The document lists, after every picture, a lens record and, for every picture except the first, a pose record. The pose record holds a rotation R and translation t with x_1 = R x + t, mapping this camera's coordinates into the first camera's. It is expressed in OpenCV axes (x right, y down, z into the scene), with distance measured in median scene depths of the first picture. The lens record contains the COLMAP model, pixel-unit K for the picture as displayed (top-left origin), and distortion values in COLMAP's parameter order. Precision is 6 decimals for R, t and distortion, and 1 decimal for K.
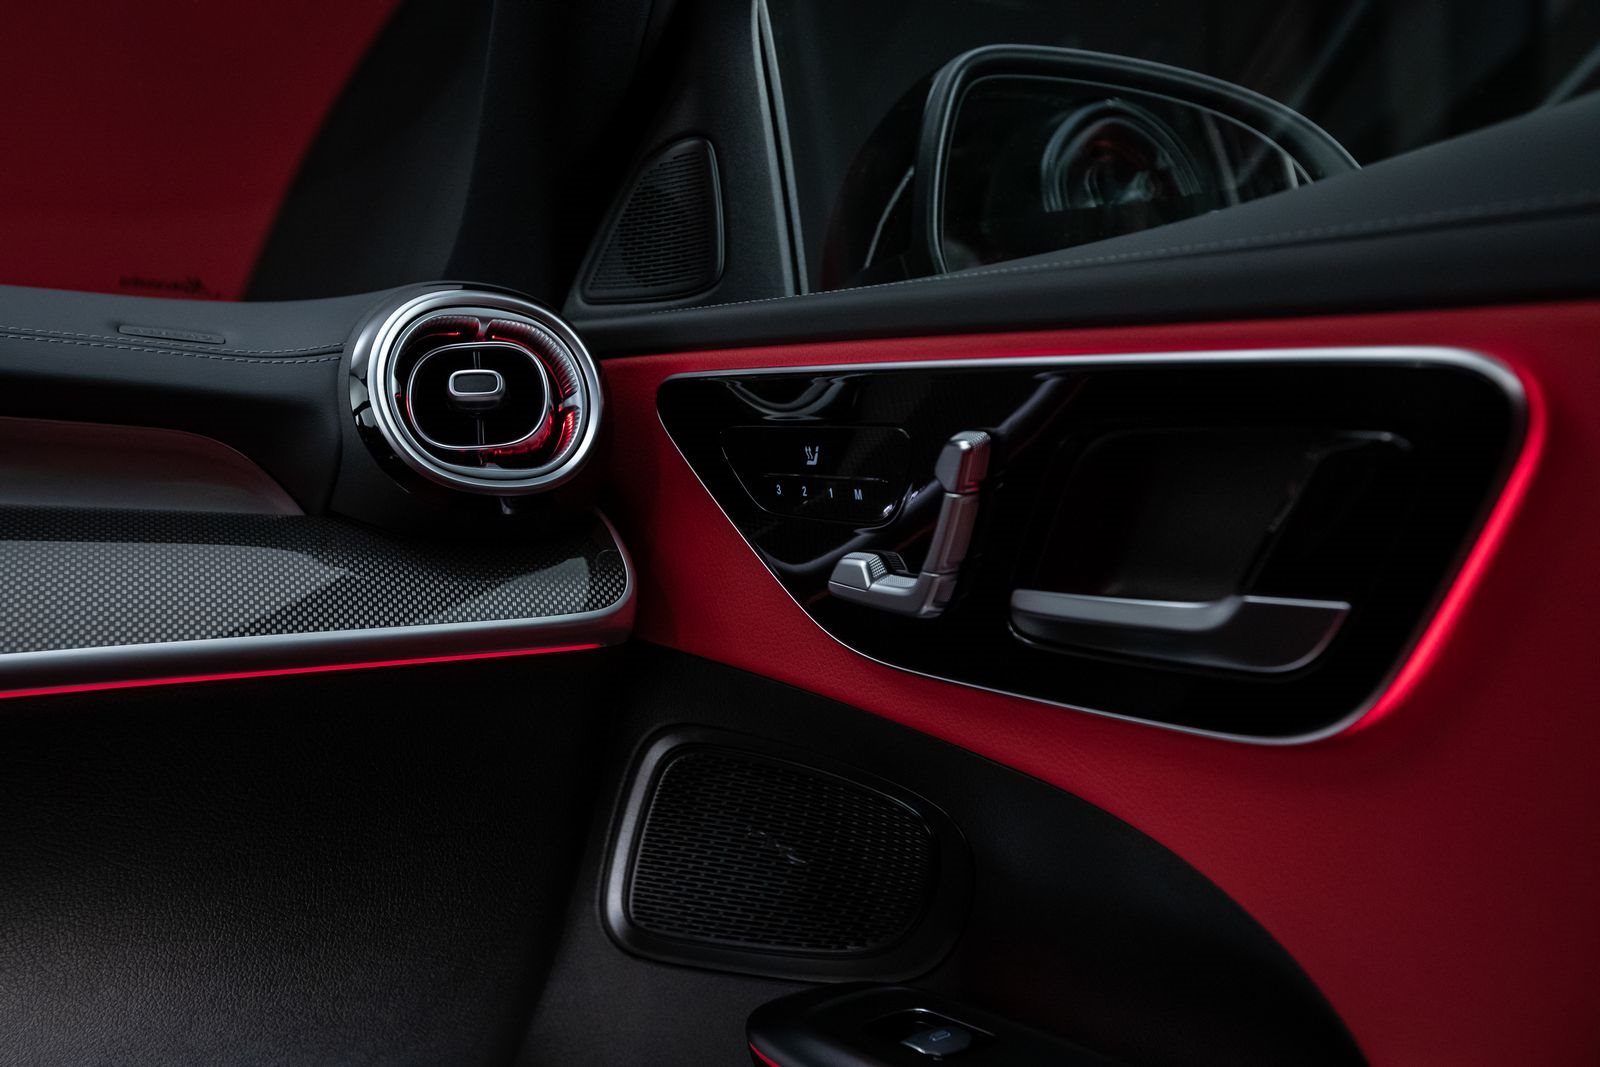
lens RADIAL K [[1512.4, 0, 793.8], [0, 1512.4, 534.1], [0, 0, 1]] dist [-0.003486, 0.145288]
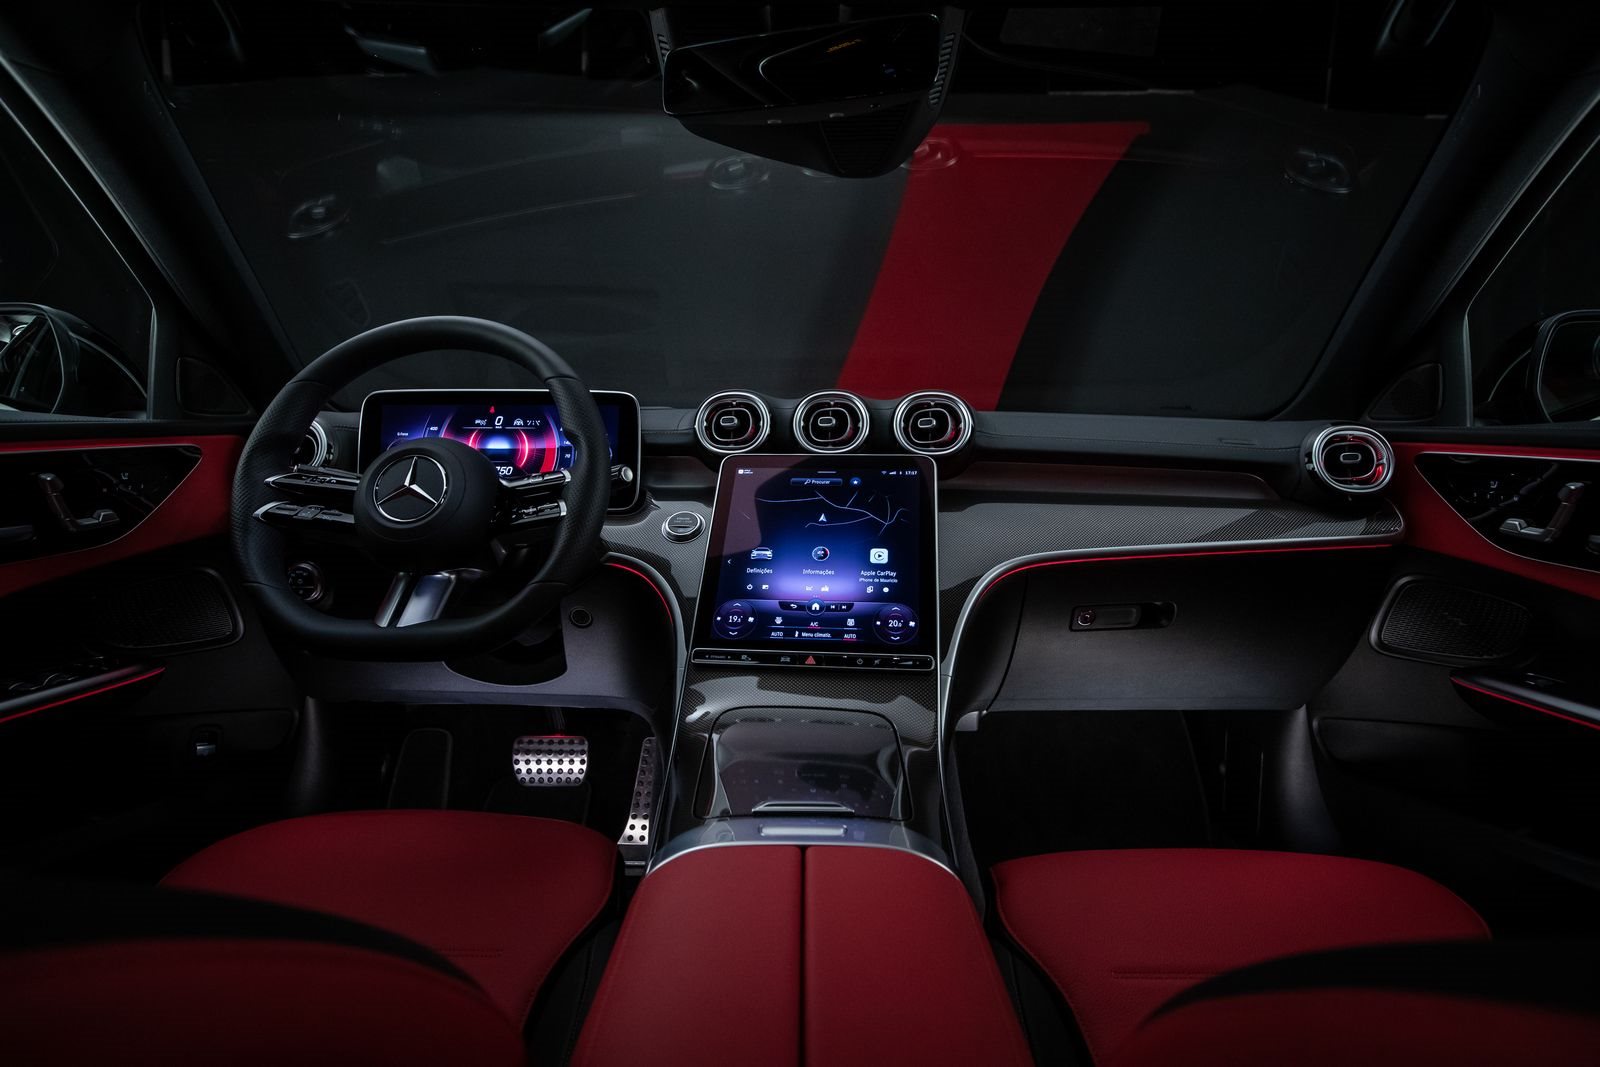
lens RADIAL K [[851.0, 0, 797.1], [0, 851.0, 534.0], [0, 0, 1]] dist [-0.062197, 0.045422]
pose [[0.859289, 0.040461, -0.509888, -0.299861], [0.003613, 0.996361, 0.085153, -0.092541], [0.511478, -0.075014, 0.856016, -1.009870]]
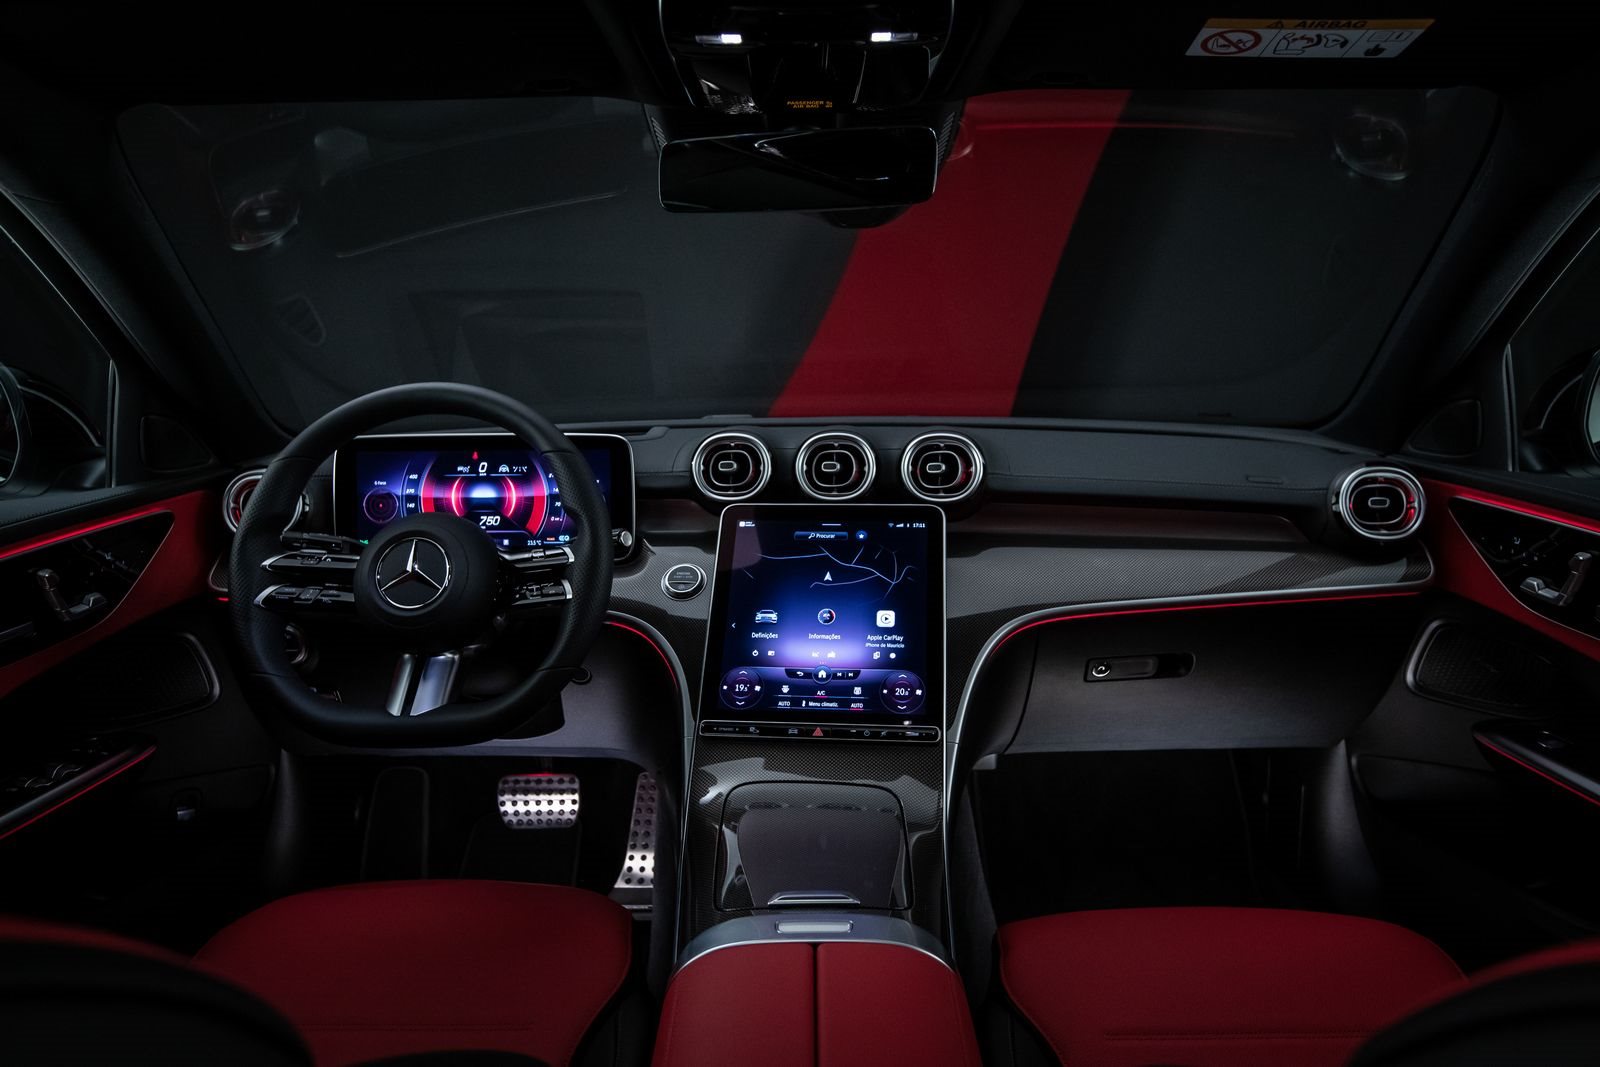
lens RADIAL K [[1089.3, 0, 800.0], [0, 1089.3, 533.5], [0, 0, 1]] dist [-0.043680, 0.077089]
pose [[0.861143, 0.067447, -0.503869, -0.114573], [0.021402, 0.985471, 0.168492, -0.410811], [0.507913, -0.155879, 0.847187, -1.326187]]
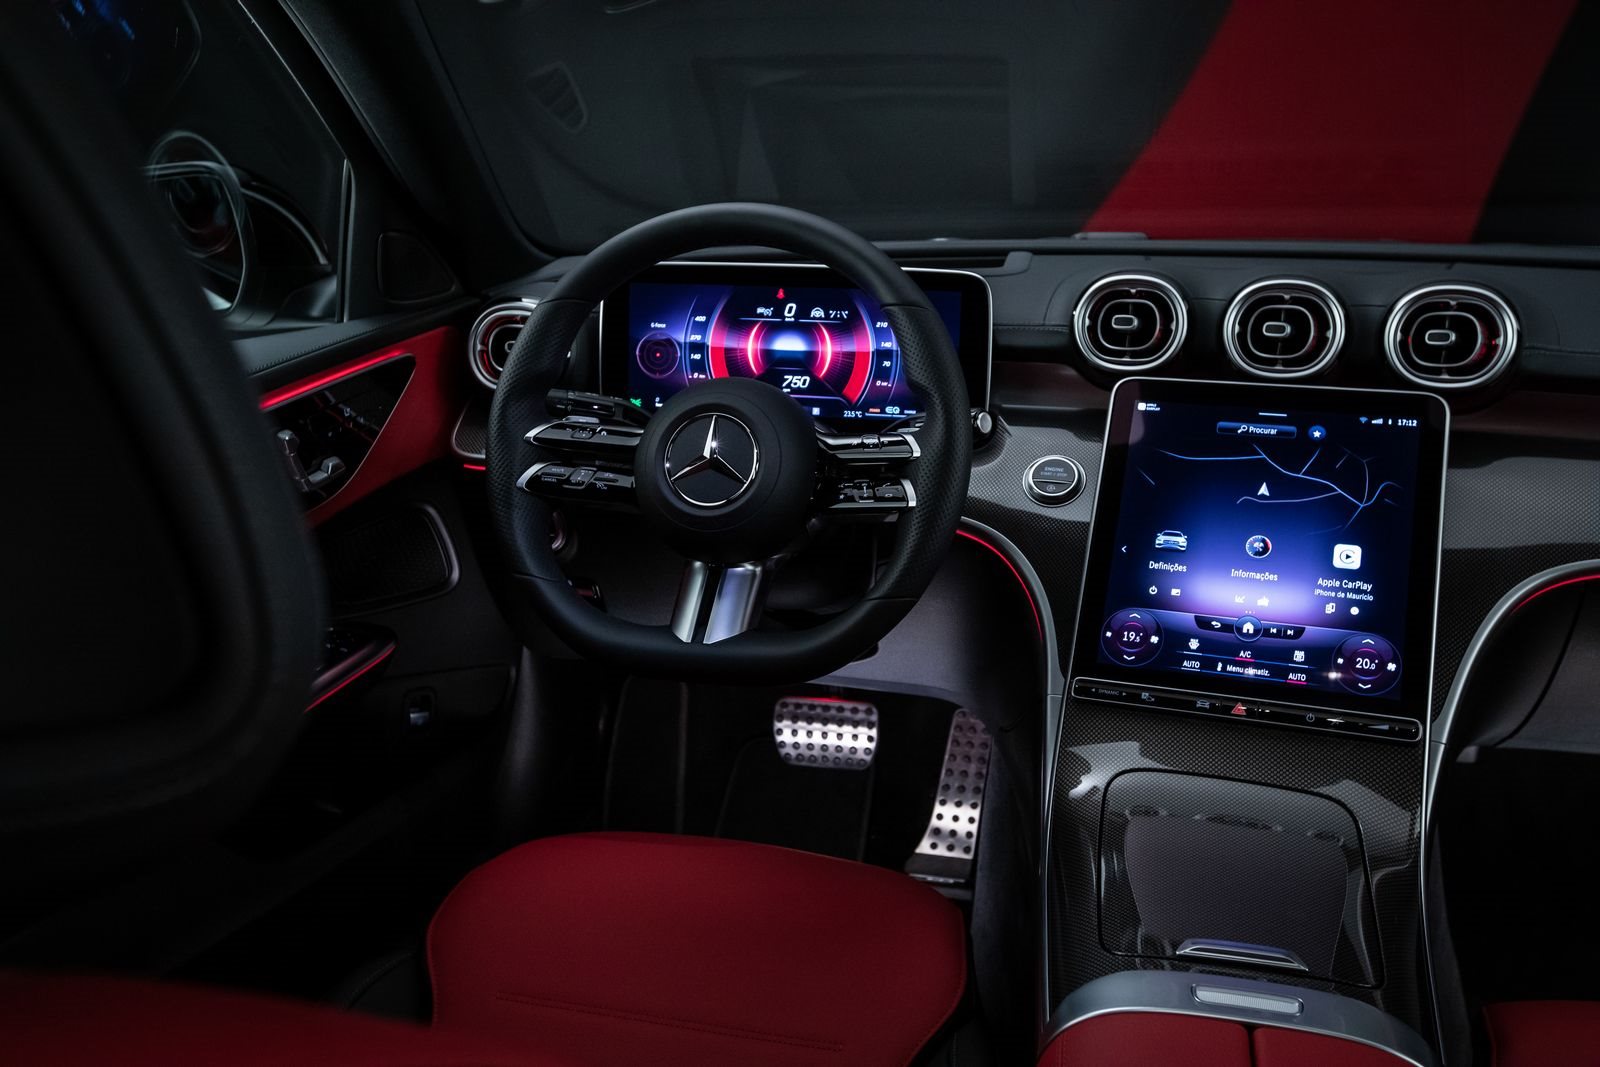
lens RADIAL K [[1464.7, 0, 793.2], [0, 1464.7, 534.9], [0, 0, 1]] dist [-0.008896, 0.149188]
pose [[0.720943, 0.190779, -0.666216, -0.233158], [0.017563, 0.956020, 0.292774, -0.511794], [0.692771, -0.222774, 0.685886, -1.369428]]
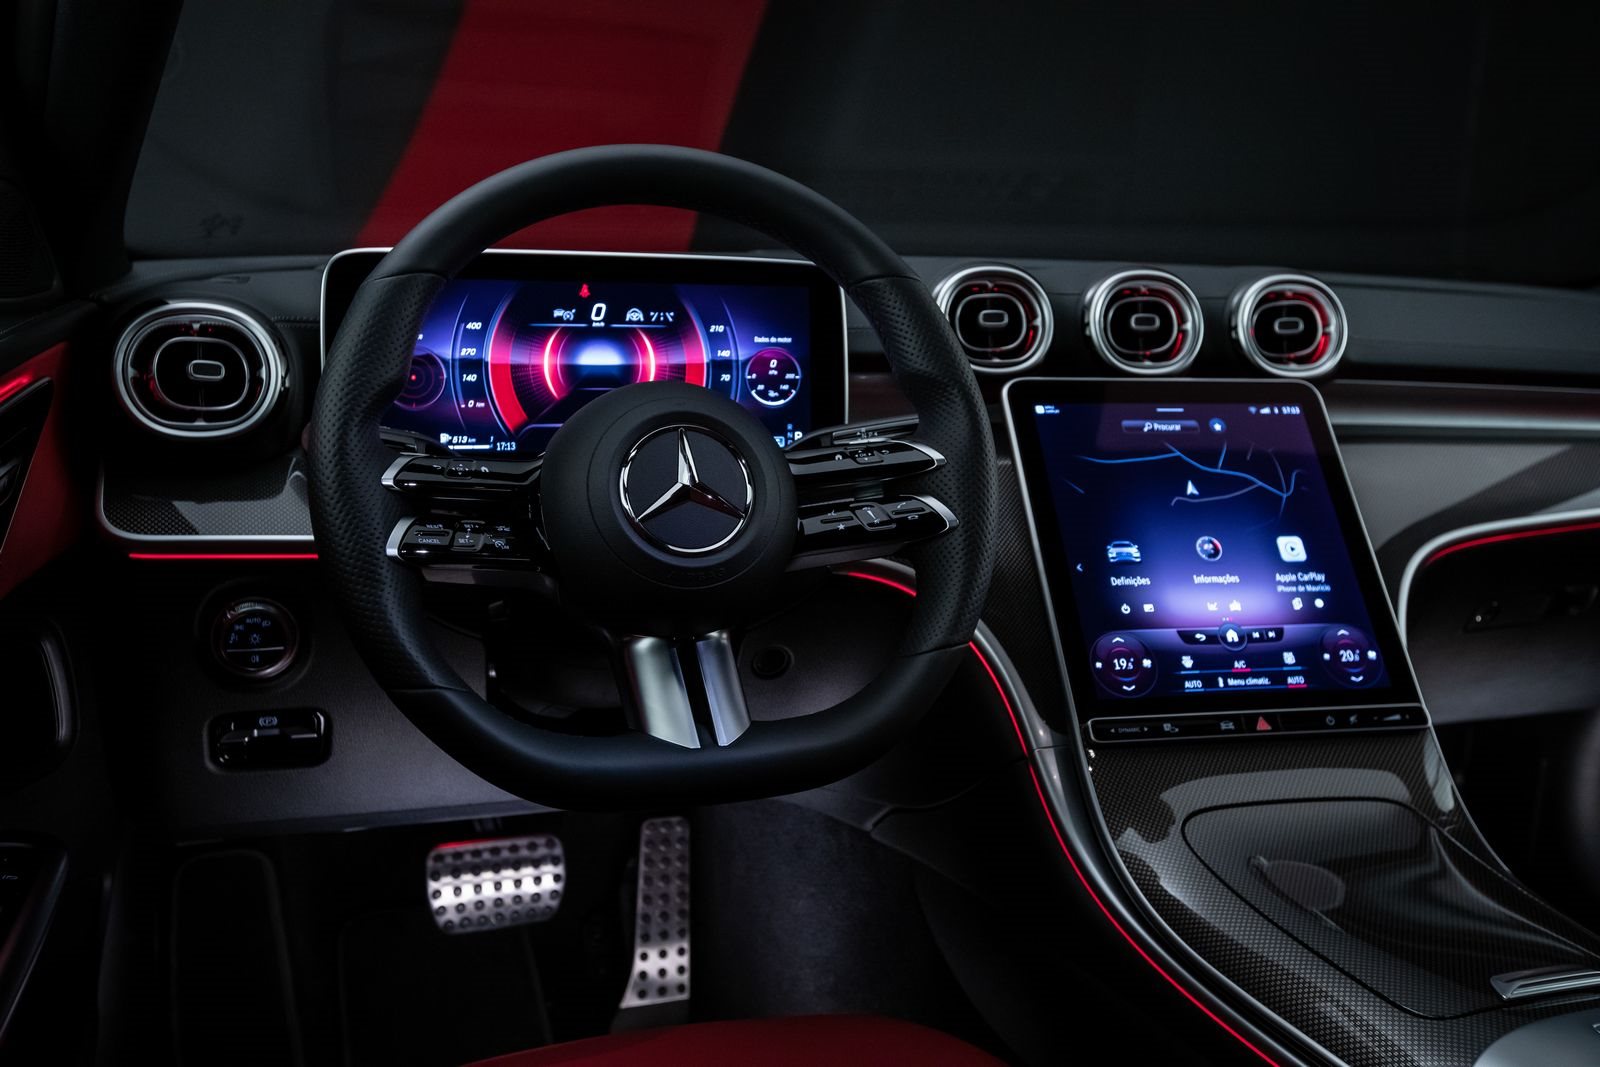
lens RADIAL K [[1464.7, 0, 793.2], [0, 1464.7, 534.9], [0, 0, 1]] dist [-0.008896, 0.149188]
pose [[0.981547, 0.063054, -0.180524, -1.251559], [-0.023949, 0.977172, 0.211094, -0.296041], [0.189714, -0.202876, 0.960651, -1.407559]]
